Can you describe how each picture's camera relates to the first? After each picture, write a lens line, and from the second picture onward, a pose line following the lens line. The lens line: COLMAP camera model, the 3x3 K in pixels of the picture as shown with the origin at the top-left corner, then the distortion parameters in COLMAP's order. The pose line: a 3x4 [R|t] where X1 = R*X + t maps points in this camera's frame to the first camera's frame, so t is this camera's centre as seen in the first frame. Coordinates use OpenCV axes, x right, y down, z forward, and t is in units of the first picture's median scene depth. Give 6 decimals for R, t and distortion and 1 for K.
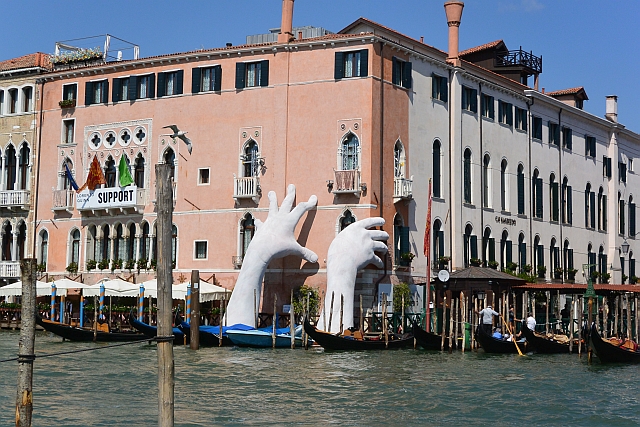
lens RADIAL K [[1164.8, 0, 320.0], [0, 1164.8, 213.5], [0, 0, 1]] dist [-0.036079, 0.265901]
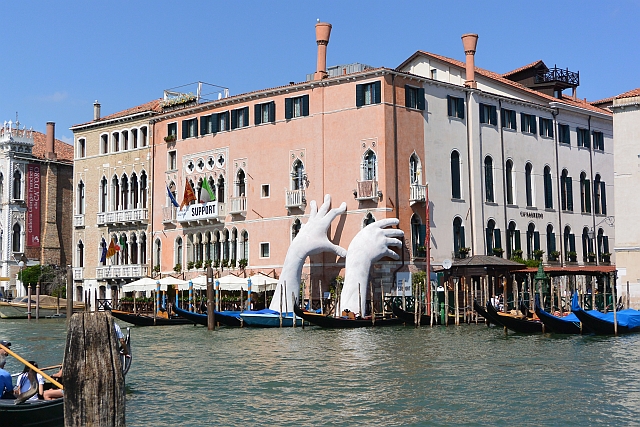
lens RADIAL K [[984.7, 0, 320.0], [0, 984.7, 213.5], [0, 0, 1]] dist [-0.029539, 0.007939]
pose [[0.980999, -0.046676, -0.188315, 0.149628], [0.046468, 0.998905, -0.005520, 0.000594], [0.188367, -0.003335, 0.982093, -0.022860]]
